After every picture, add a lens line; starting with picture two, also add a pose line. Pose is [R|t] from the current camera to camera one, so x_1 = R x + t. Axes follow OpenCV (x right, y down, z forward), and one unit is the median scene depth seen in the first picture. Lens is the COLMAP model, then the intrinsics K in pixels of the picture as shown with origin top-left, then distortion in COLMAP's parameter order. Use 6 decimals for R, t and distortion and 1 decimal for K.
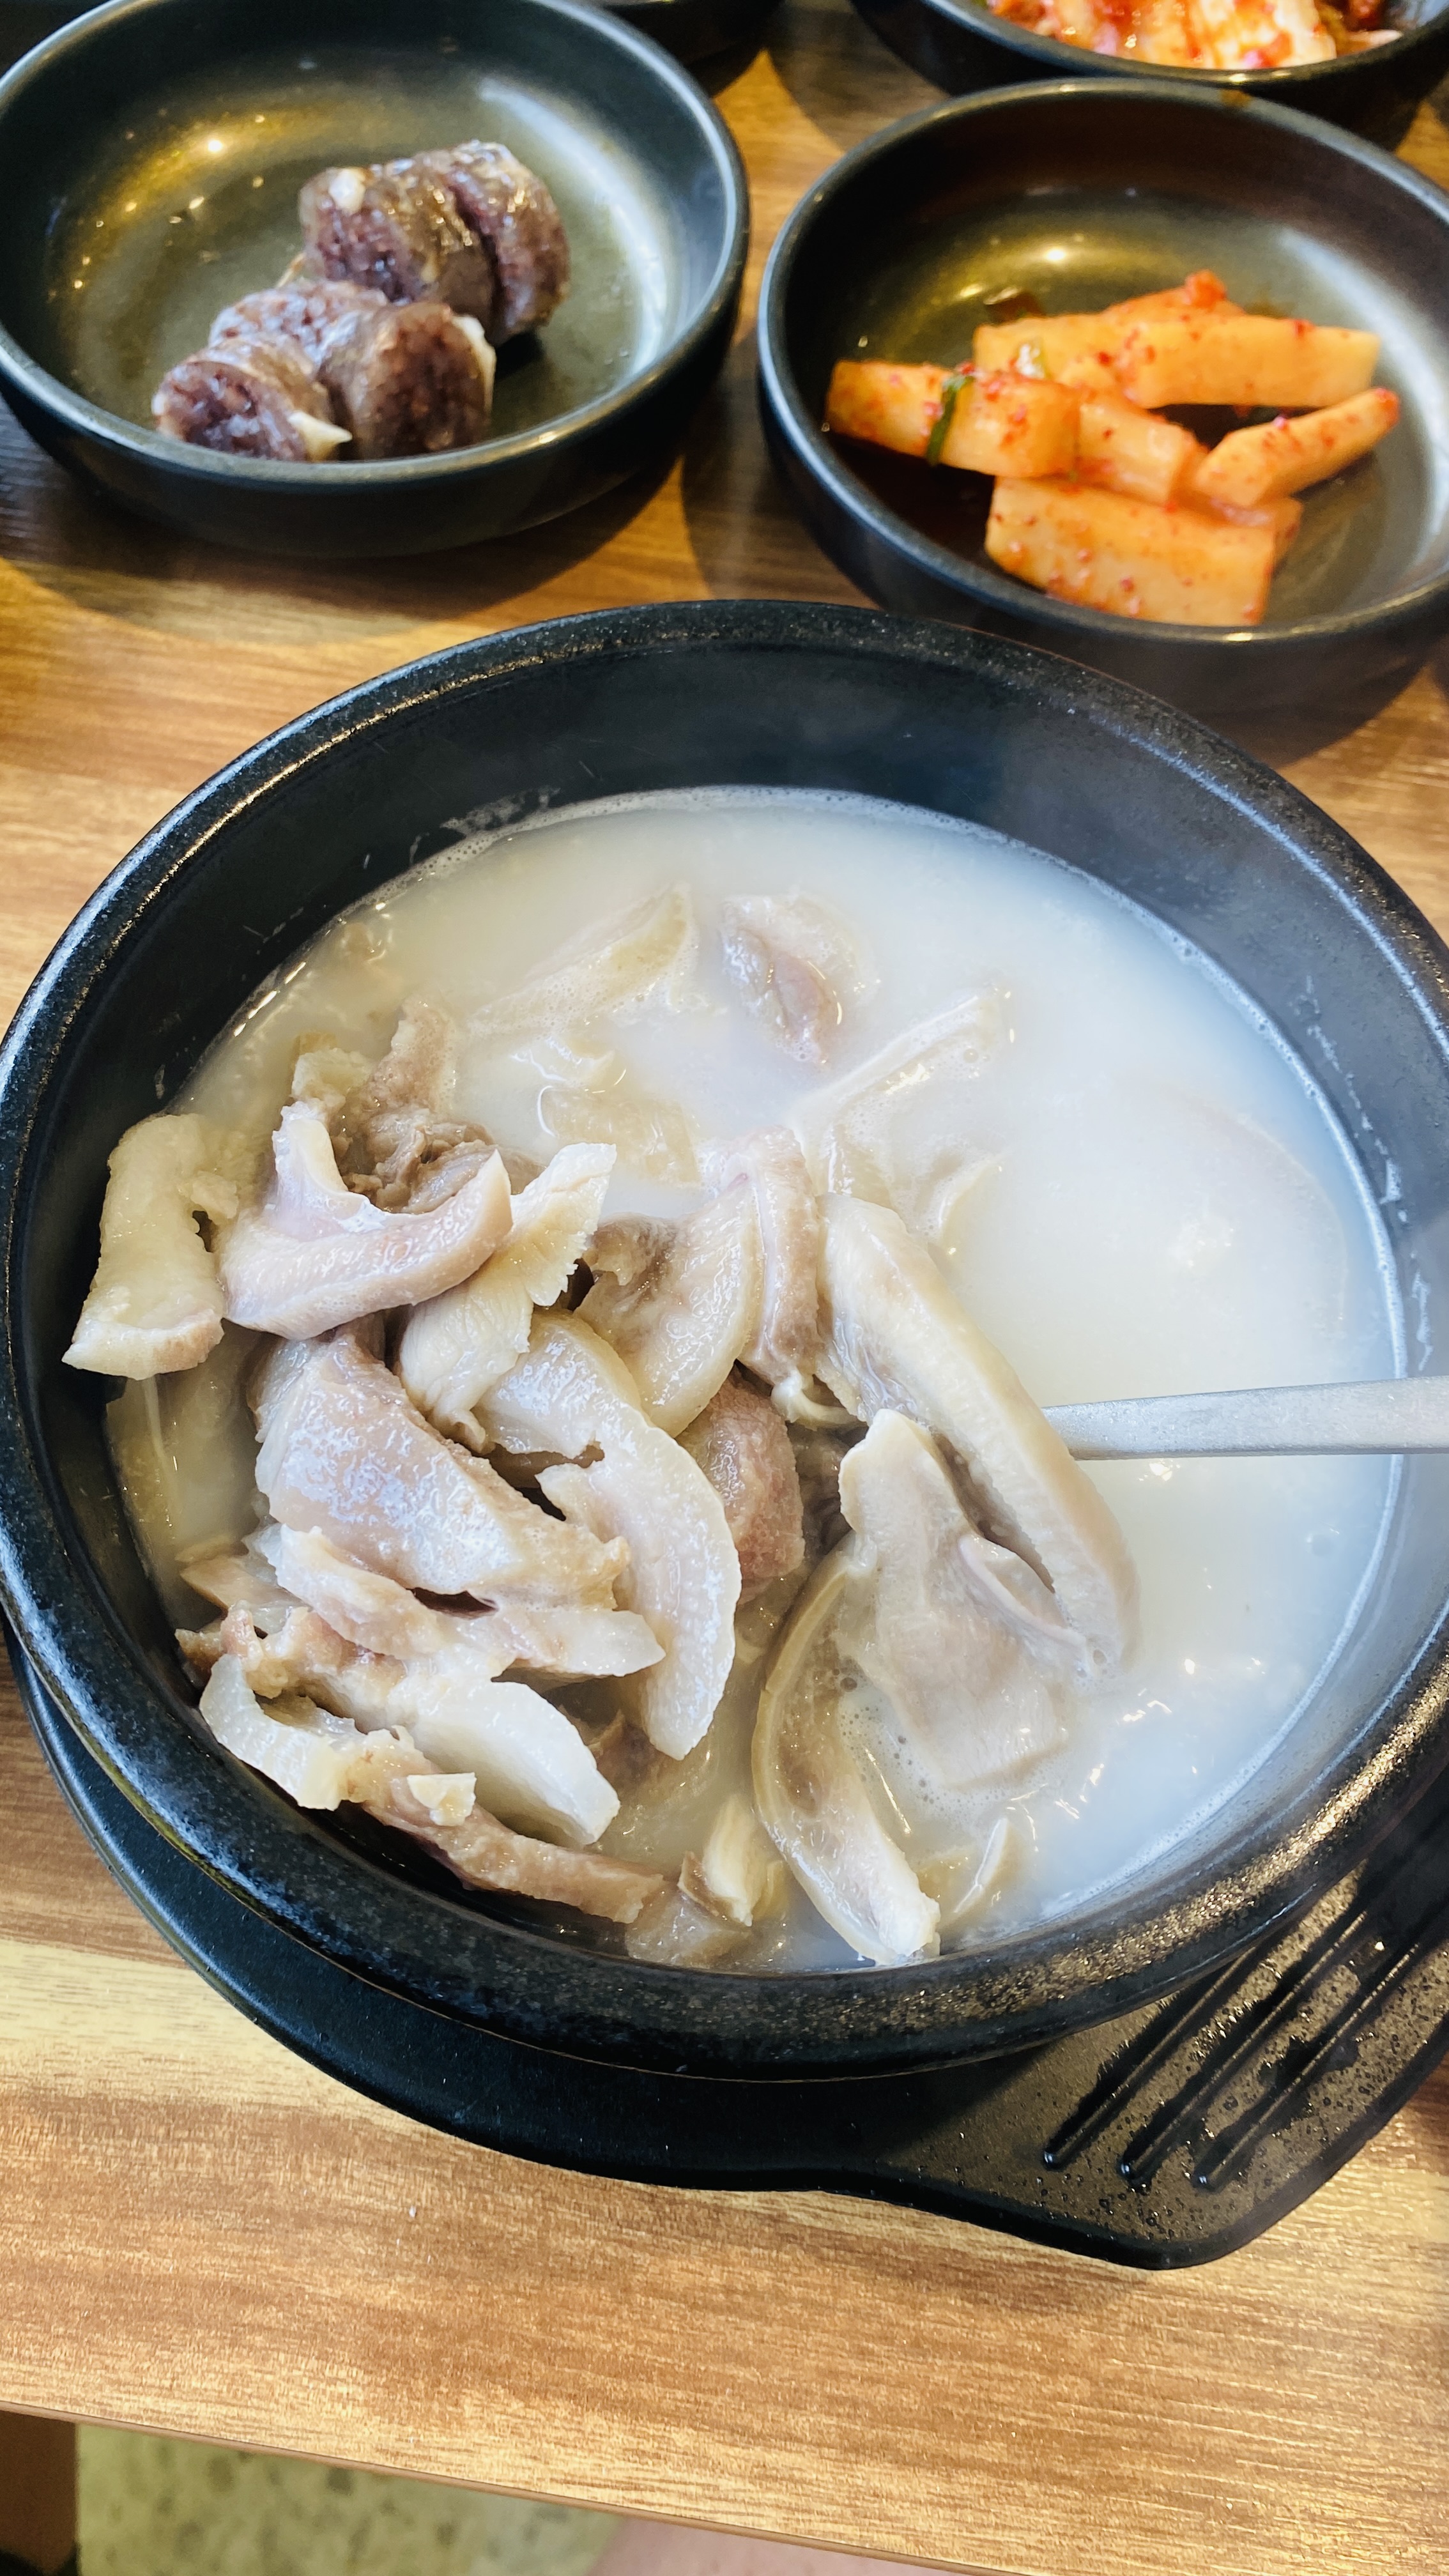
lens RADIAL K [[2058.1, 0, 724.5], [0, 2058.1, 1288.0], [0, 0, 1]] dist [-0.071177, 0.086440]
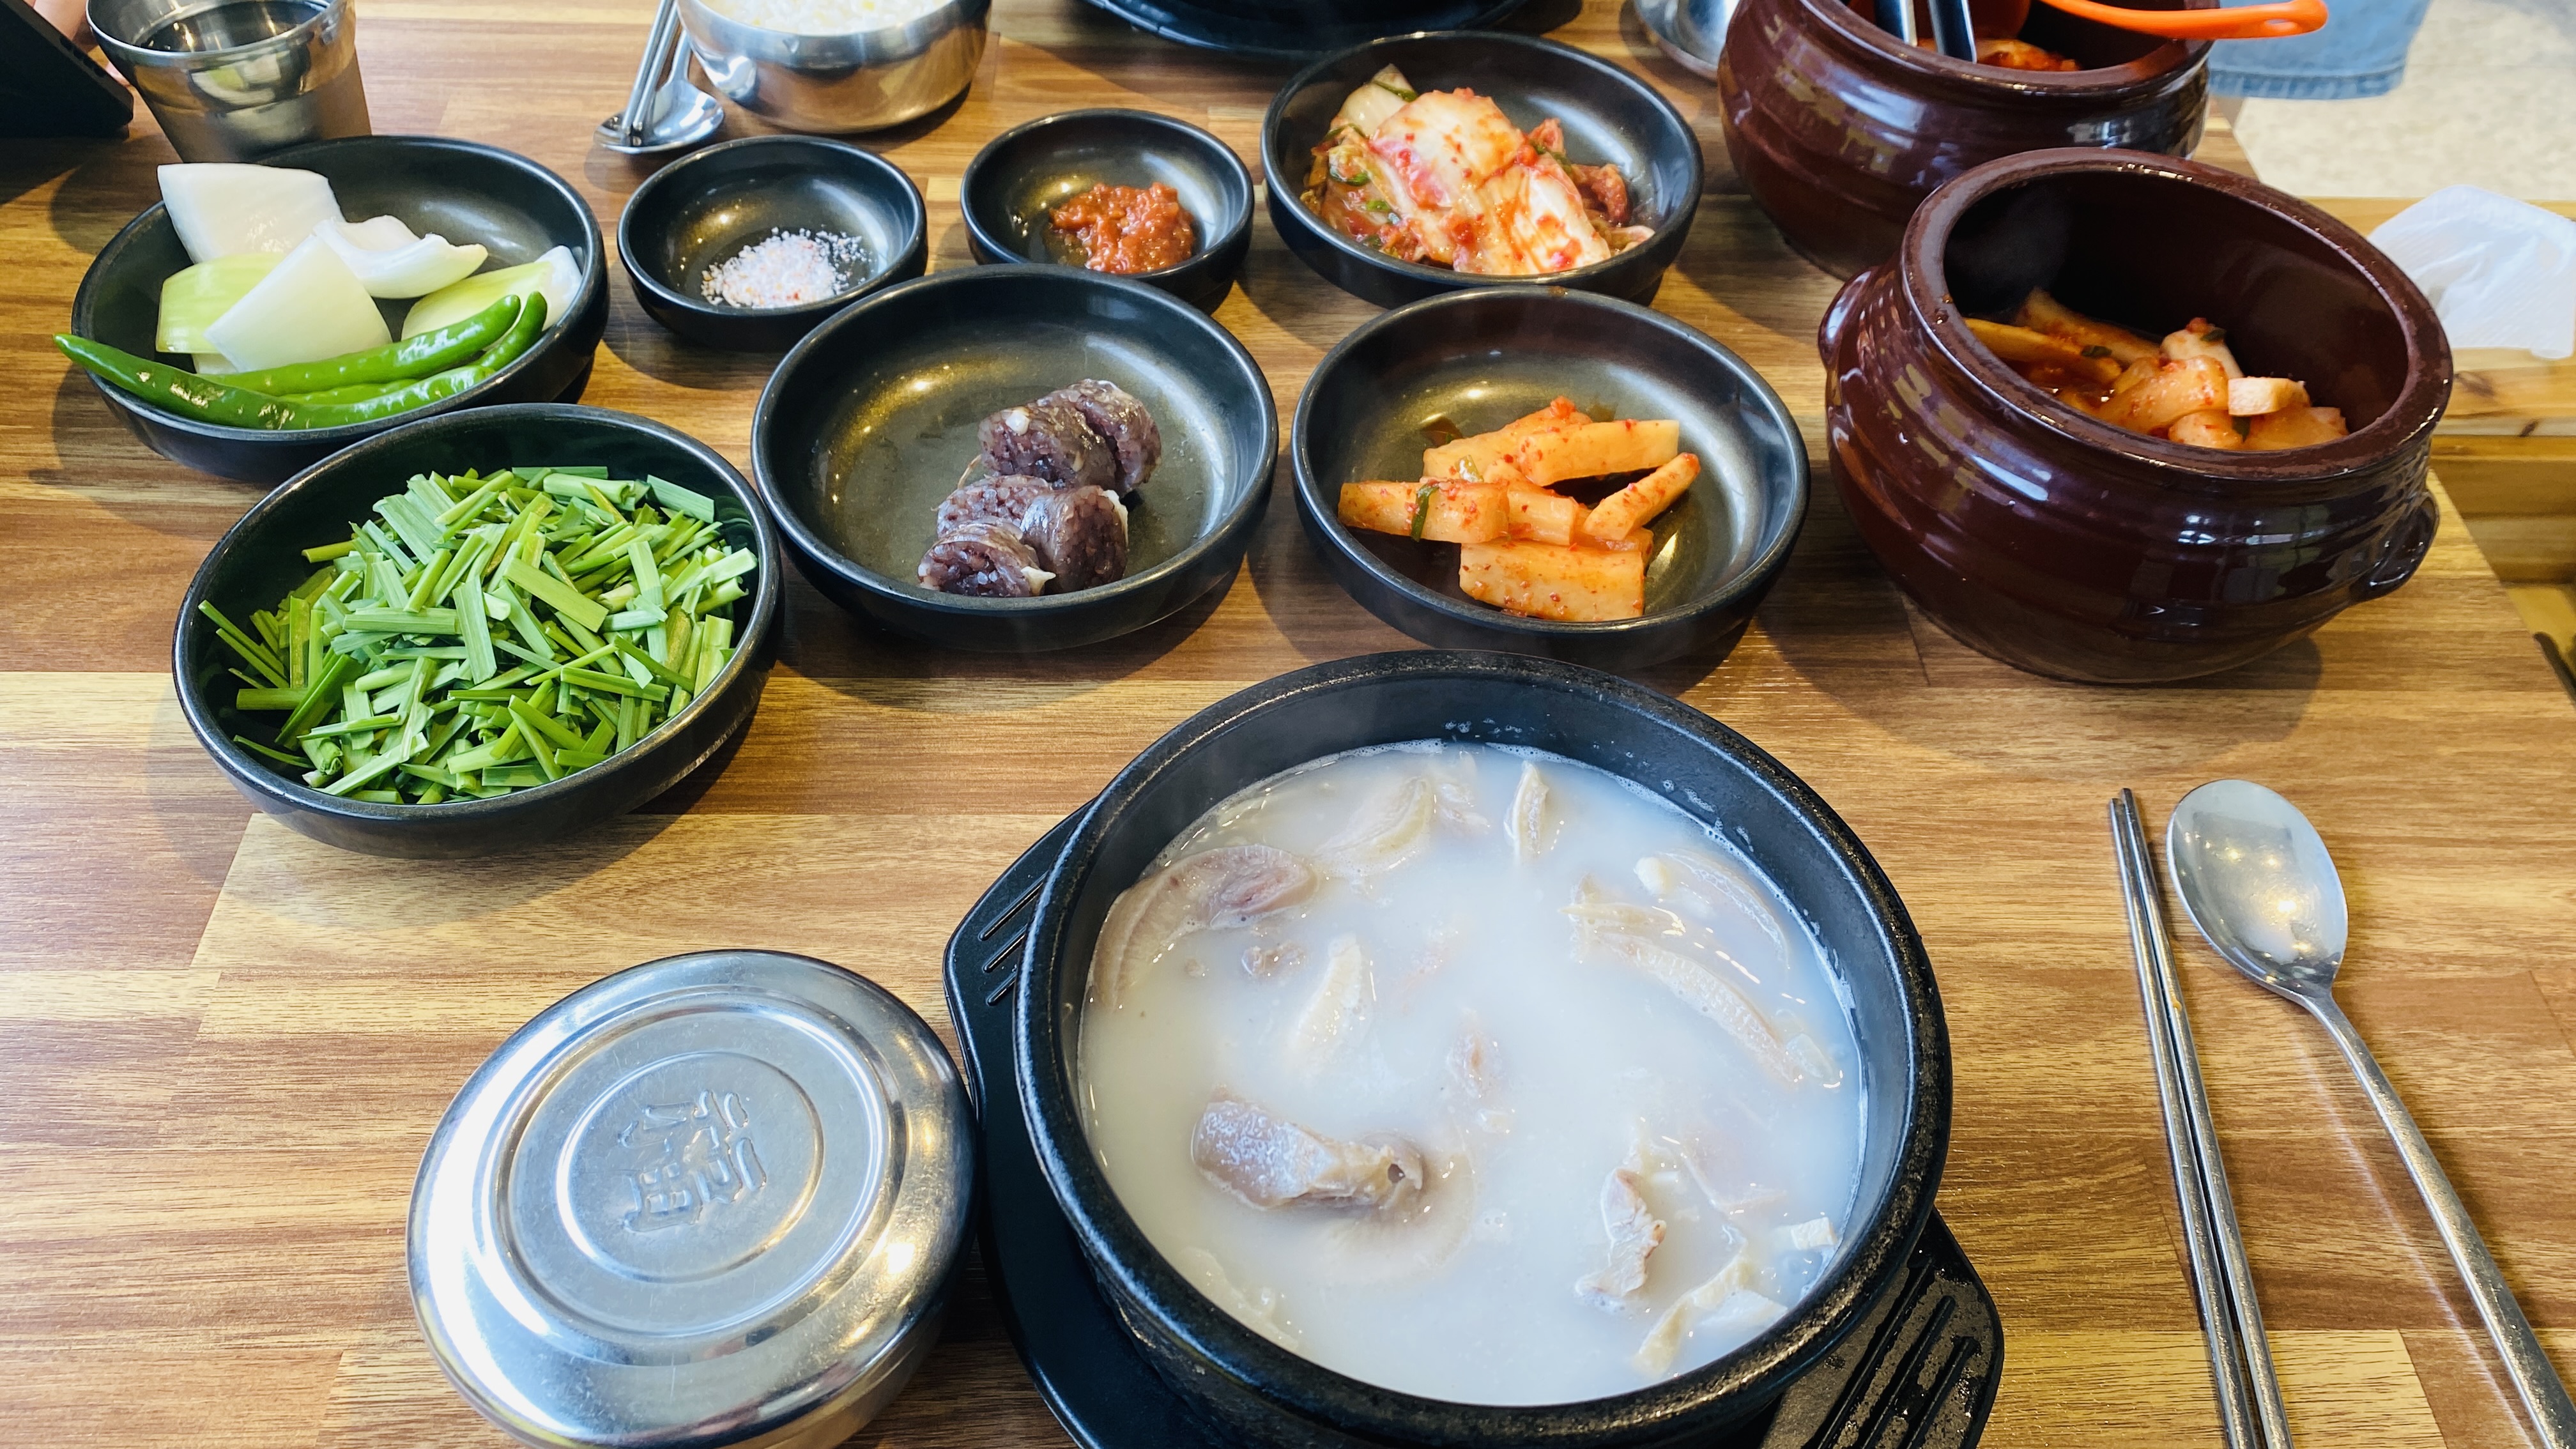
lens RADIAL K [[2055.8, 0, 1280.4], [0, 2055.8, 668.3], [0, 0, 1]] dist [0.072502, 0.000314]
pose [[0.984810, -0.134520, 0.109787, -0.197666], [0.159180, 0.952019, -0.261384, 0.086205], [-0.069358, 0.274889, 0.958971, -0.497874]]
